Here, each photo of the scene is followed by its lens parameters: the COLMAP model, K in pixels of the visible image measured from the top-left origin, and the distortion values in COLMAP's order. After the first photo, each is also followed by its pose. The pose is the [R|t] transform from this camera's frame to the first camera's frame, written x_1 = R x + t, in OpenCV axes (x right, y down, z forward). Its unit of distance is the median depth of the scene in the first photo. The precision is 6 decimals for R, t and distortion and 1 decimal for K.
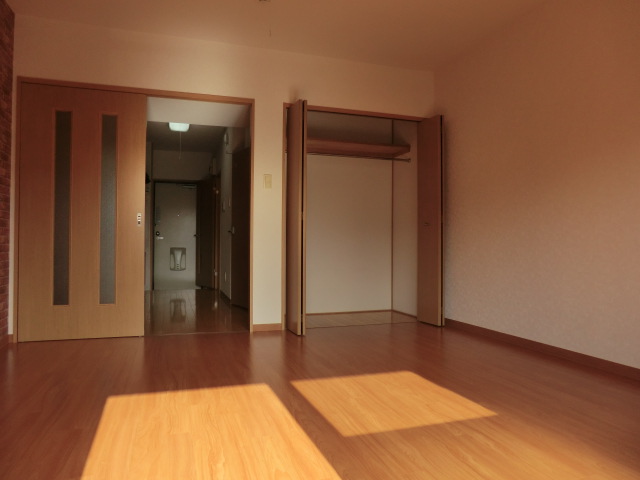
lens RADIAL K [[460.7, 0, 320.0], [0, 460.7, 240.0], [0, 0, 1]] dist [-0.003195, 0.001162]
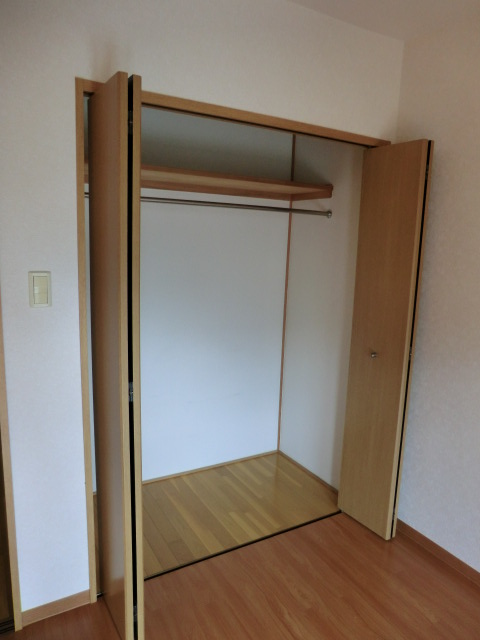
lens RADIAL K [[459.3, 0, 240.0], [0, 459.3, 320.0], [0, 0, 1]] dist [-0.050178, 0.003038]
pose [[0.979339, -0.007339, 0.202092, -0.022165], [-0.026733, 0.985873, 0.165350, -0.151059], [-0.200451, -0.167336, 0.965307, 0.526546]]
